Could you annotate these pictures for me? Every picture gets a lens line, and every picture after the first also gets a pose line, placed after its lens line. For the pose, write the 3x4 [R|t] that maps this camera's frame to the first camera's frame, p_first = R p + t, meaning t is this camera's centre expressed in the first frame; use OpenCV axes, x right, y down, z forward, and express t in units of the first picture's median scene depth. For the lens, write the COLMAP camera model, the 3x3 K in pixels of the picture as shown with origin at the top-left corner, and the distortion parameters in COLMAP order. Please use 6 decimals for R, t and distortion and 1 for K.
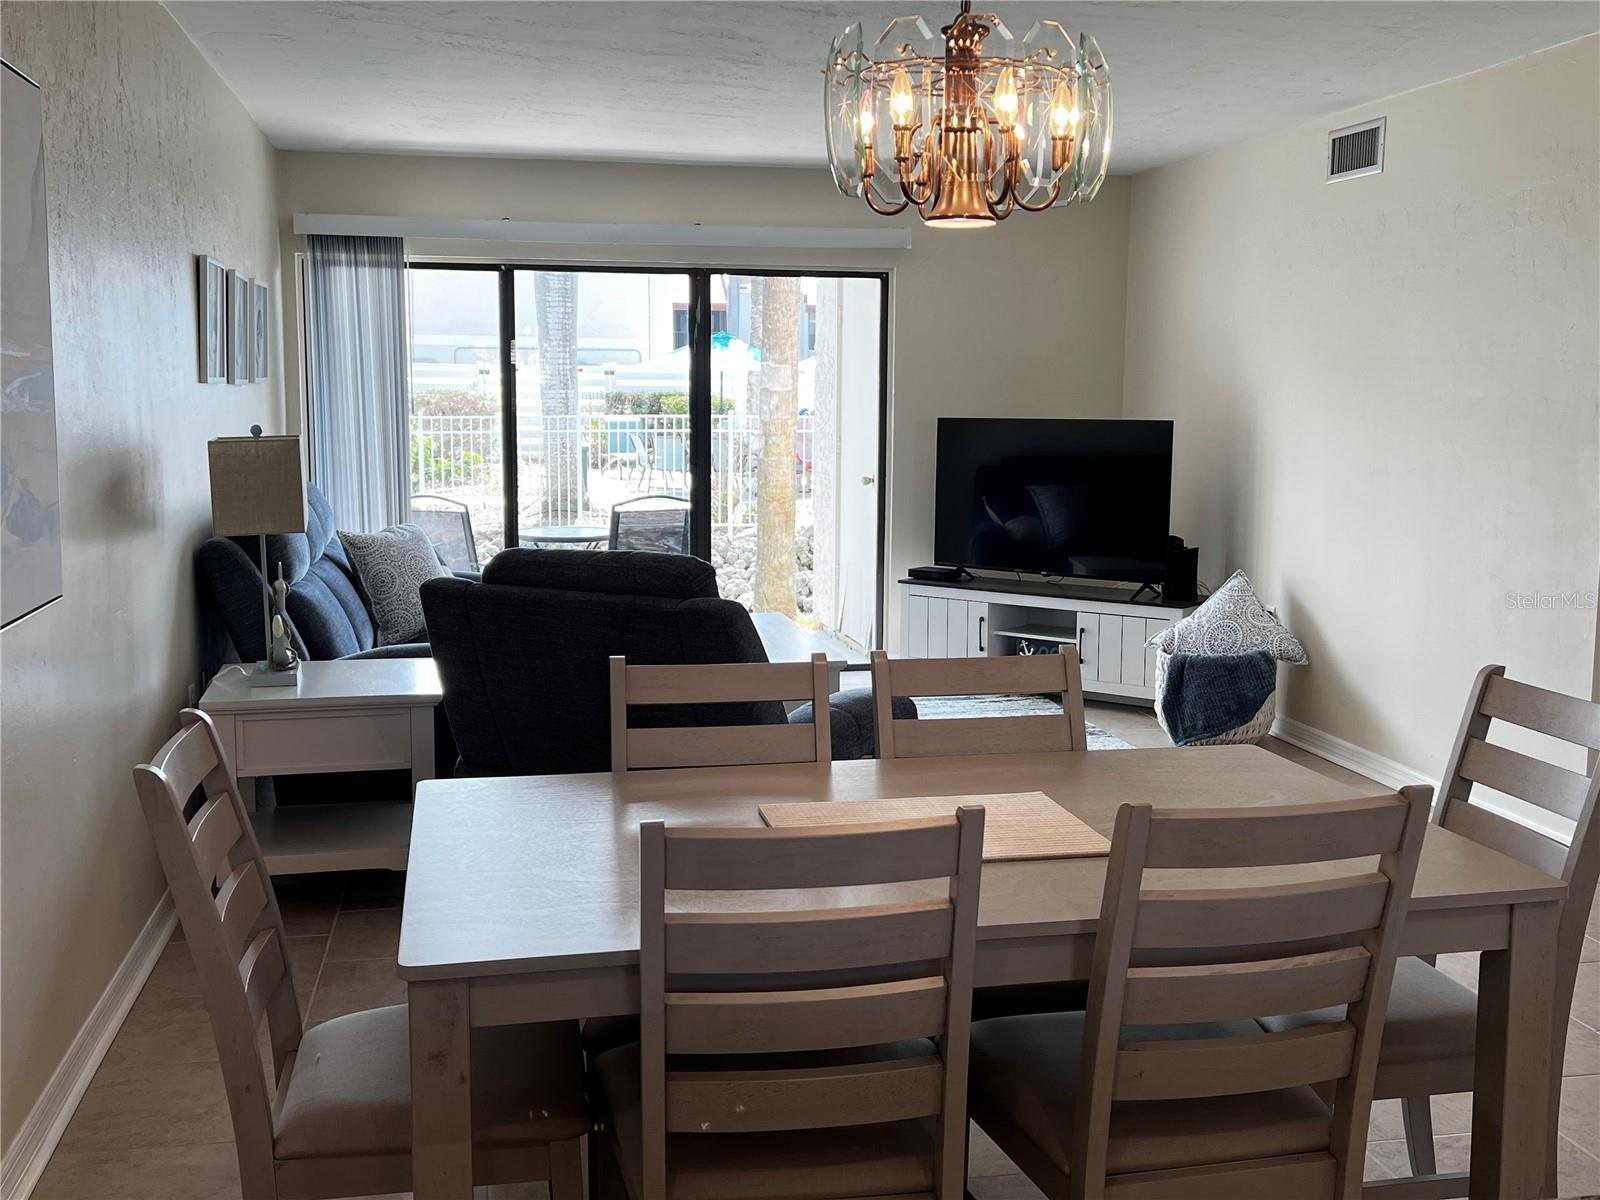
lens RADIAL K [[1632.4, 0, 808.0], [0, 1632.4, 599.3], [0, 0, 1]] dist [0.042503, 0.000000]
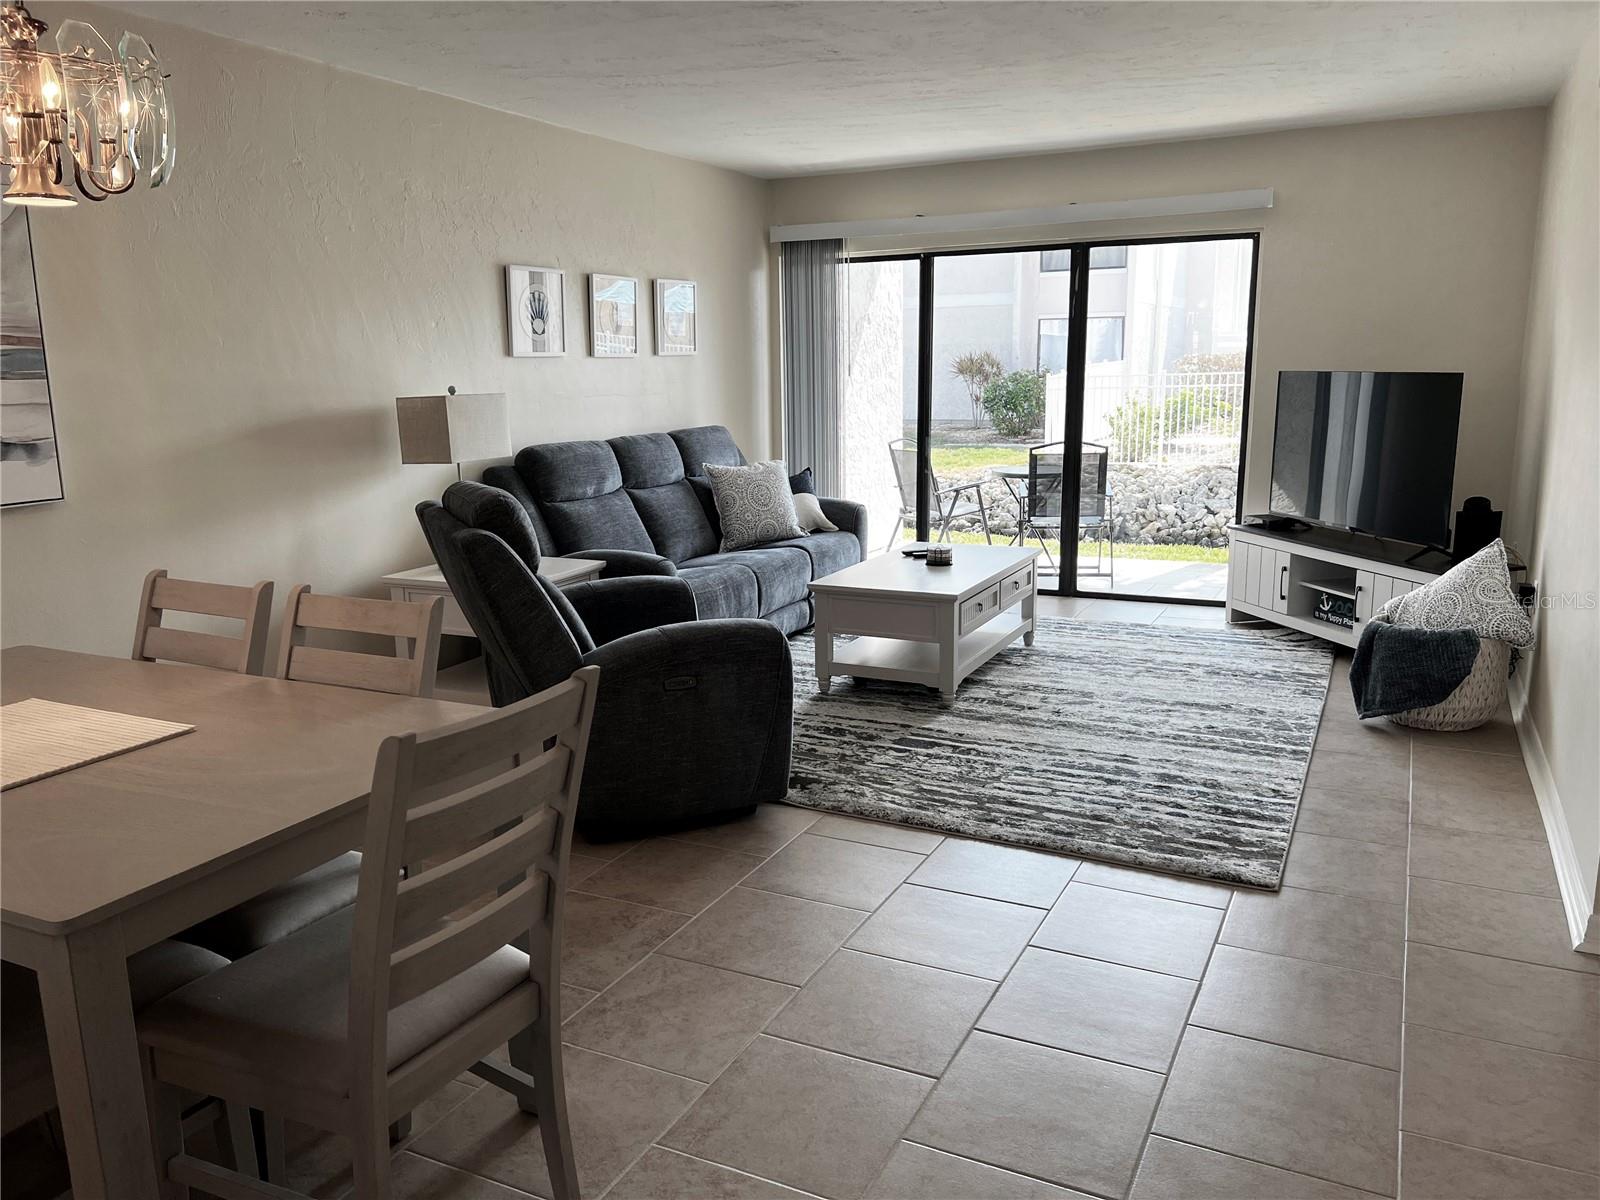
lens RADIAL K [[1200.4, 0, 795.3], [0, 1200.4, 606.1], [0, 0, 1]] dist [-0.009772, -0.004193]
pose [[0.780031, 0.102820, -0.617235, 0.334272], [-0.054499, 0.993822, 0.096679, -0.020809], [0.623363, -0.041774, 0.780816, 0.217929]]
